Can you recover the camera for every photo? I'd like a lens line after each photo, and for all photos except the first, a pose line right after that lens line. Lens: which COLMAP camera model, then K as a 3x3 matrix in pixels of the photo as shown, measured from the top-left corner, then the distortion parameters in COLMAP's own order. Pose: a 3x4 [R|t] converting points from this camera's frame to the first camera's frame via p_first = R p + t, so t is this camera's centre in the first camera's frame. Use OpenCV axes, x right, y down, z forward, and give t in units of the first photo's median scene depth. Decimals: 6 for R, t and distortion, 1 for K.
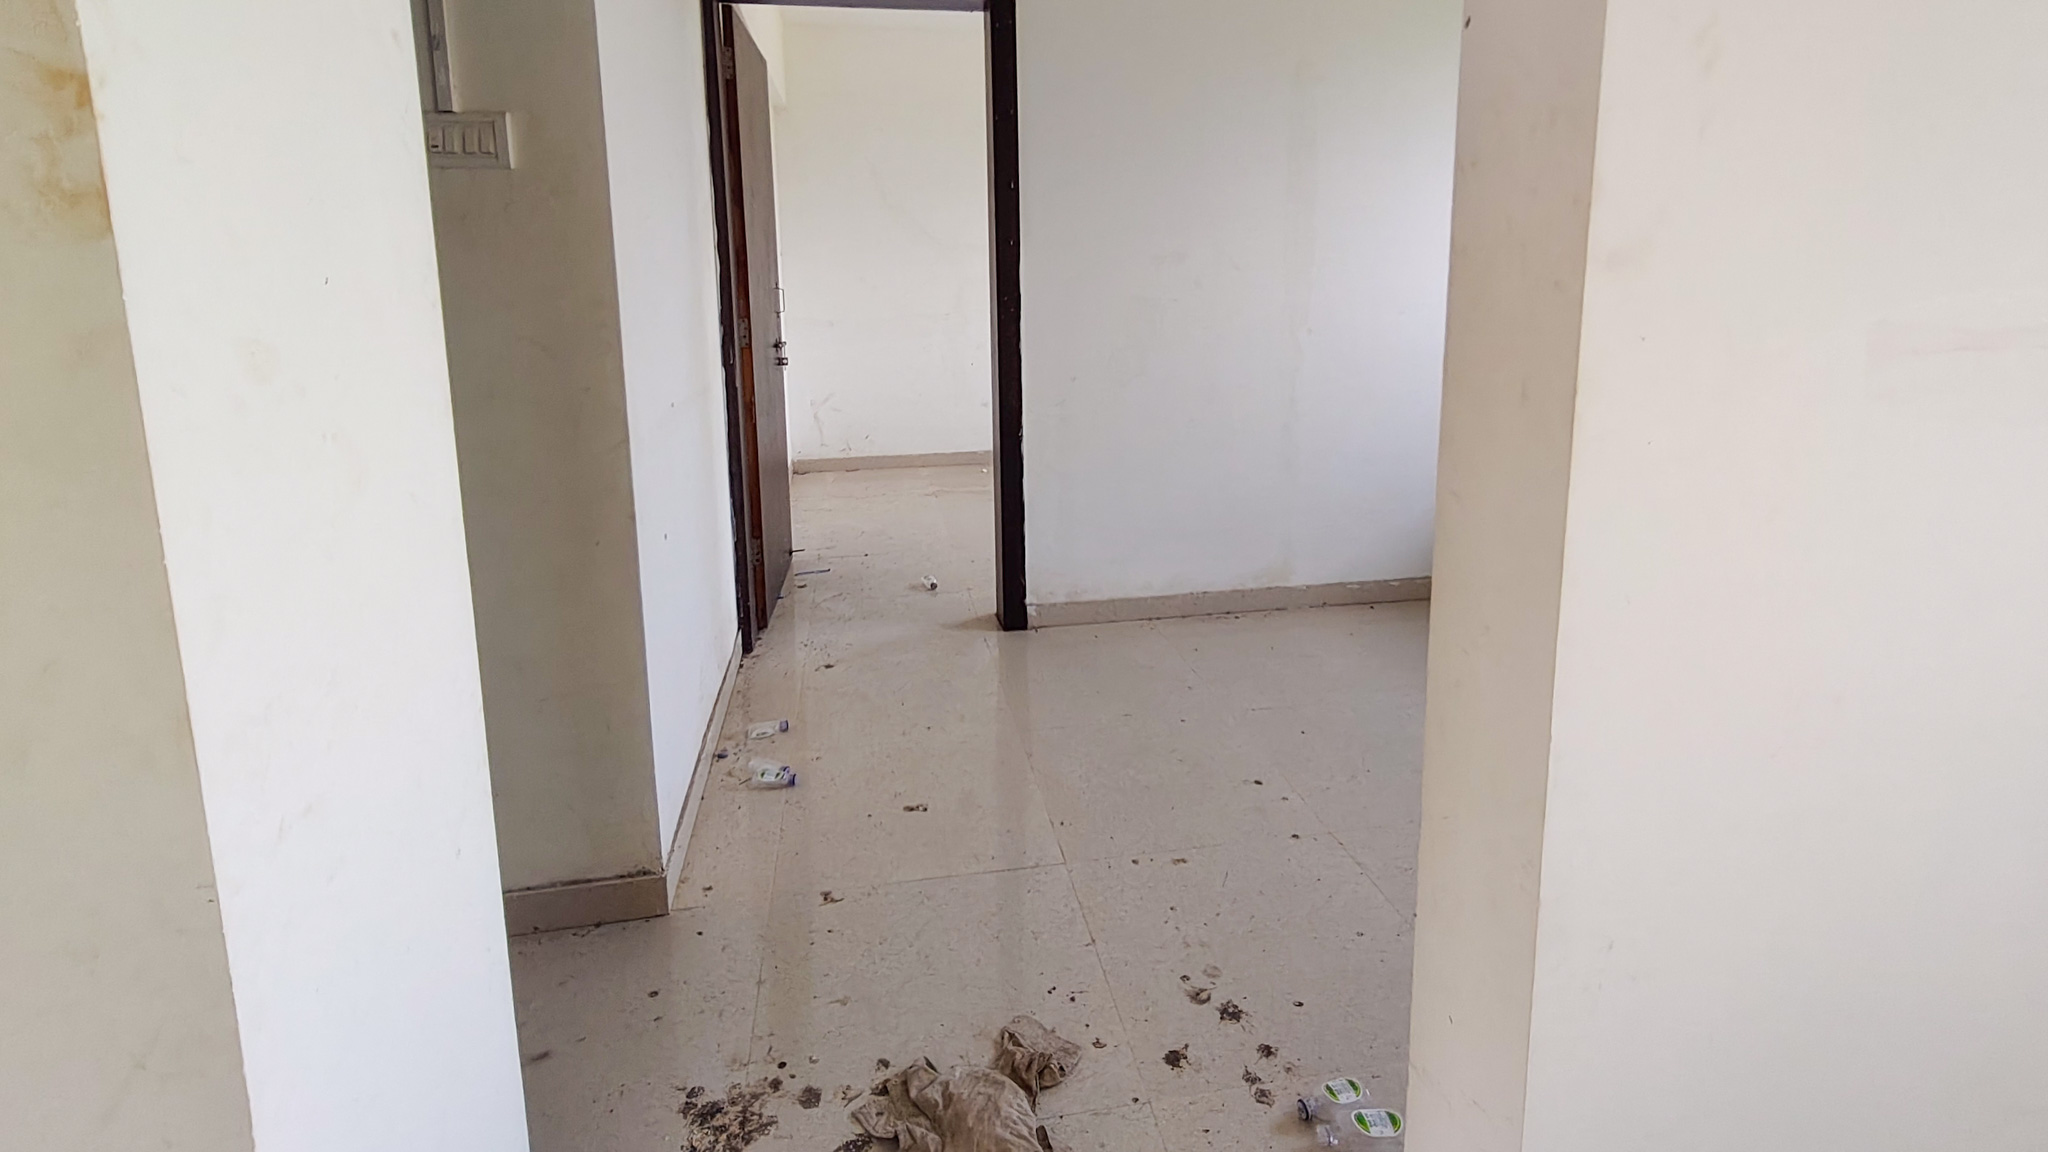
lens RADIAL K [[961.4, 0, 1023.3], [0, 961.4, 416.9], [0, 0, 1]] dist [0.008508, -0.001258]
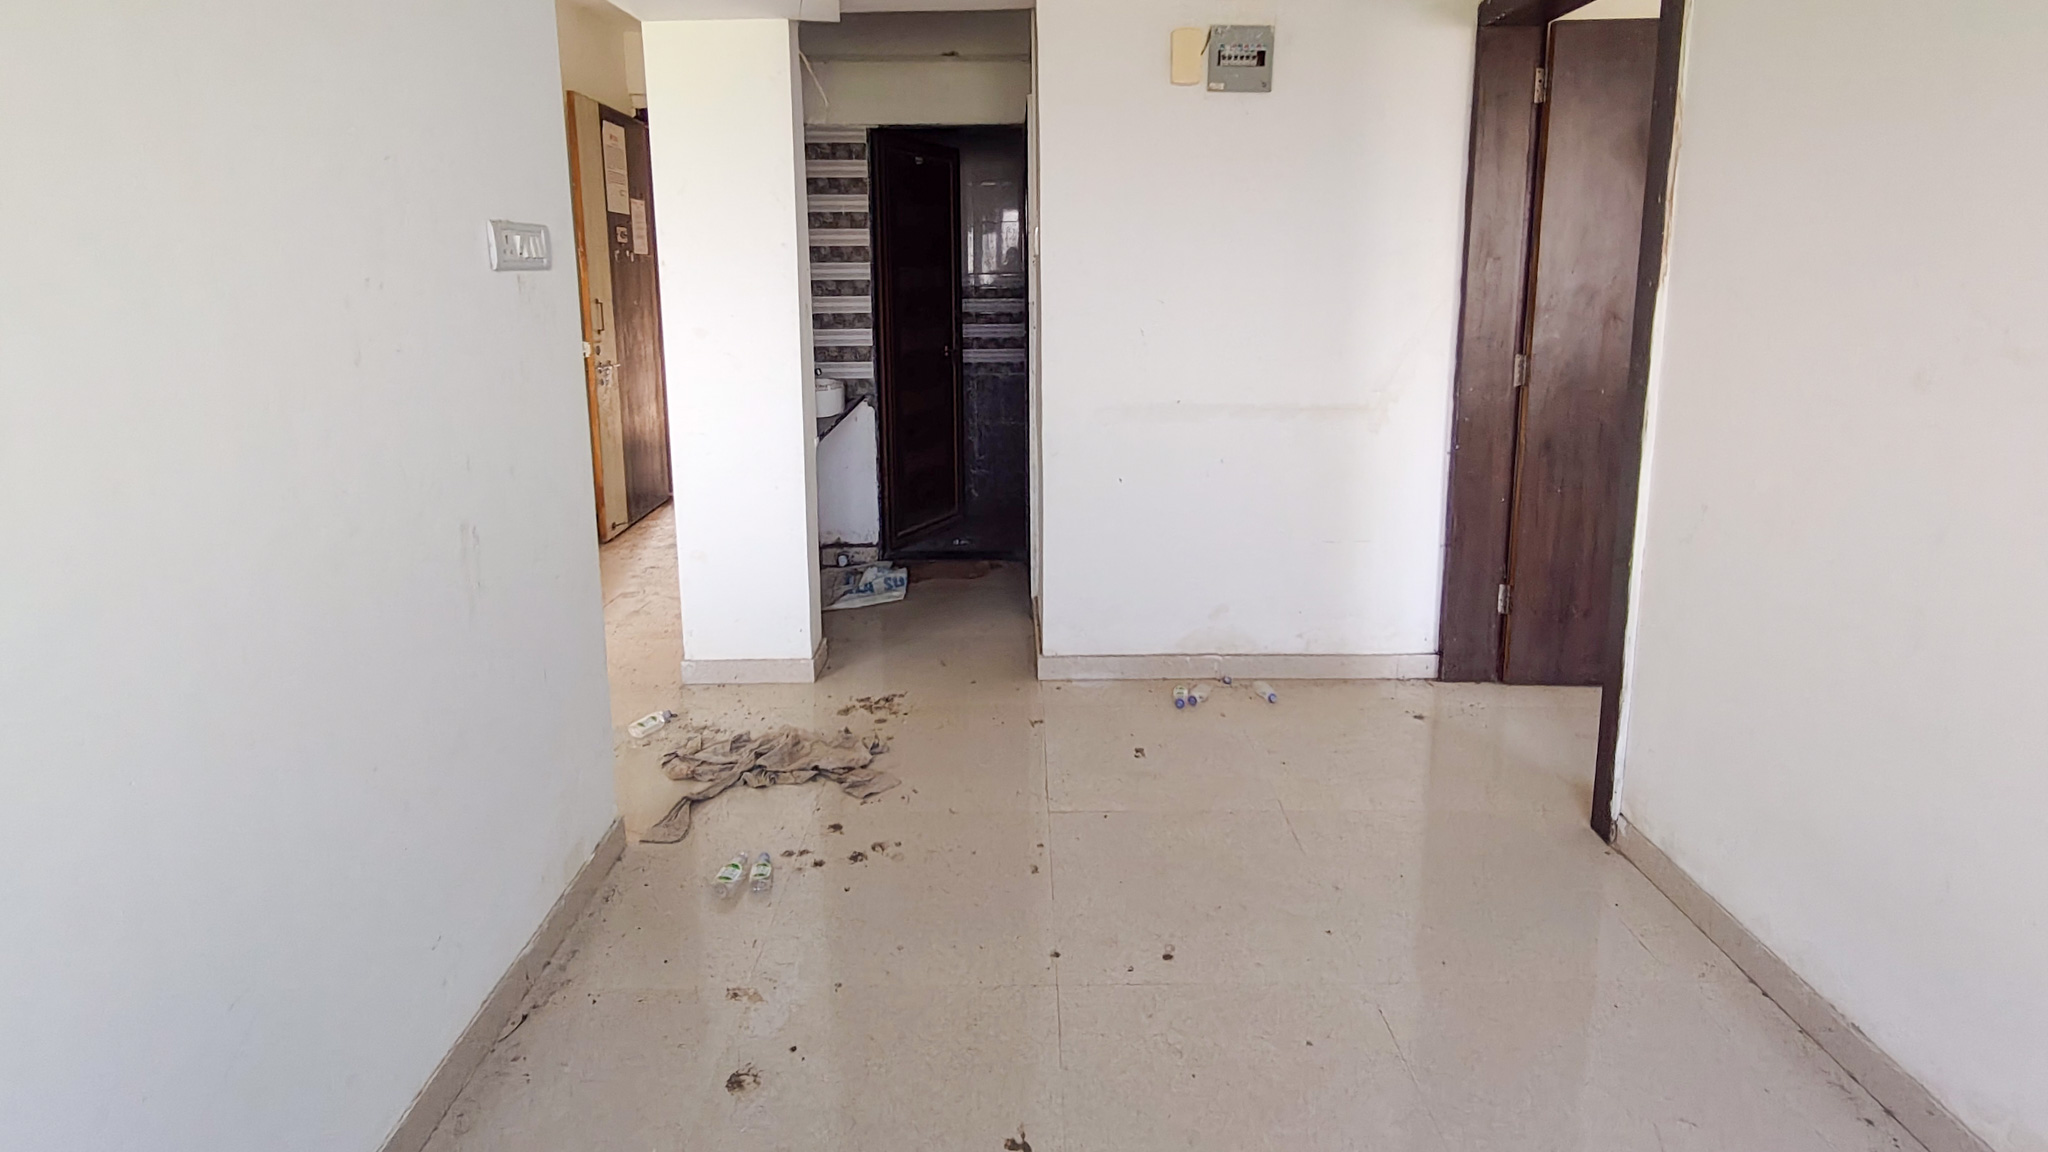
lens RADIAL K [[960.4, 0, 1026.8], [0, 960.4, 418.9], [0, 0, 1]] dist [0.003971, -0.000664]
pose [[-0.164081, 0.165287, -0.972501, 0.684772], [-0.138056, 0.972312, 0.188548, -0.145305], [0.976738, 0.165197, -0.136719, 0.633299]]
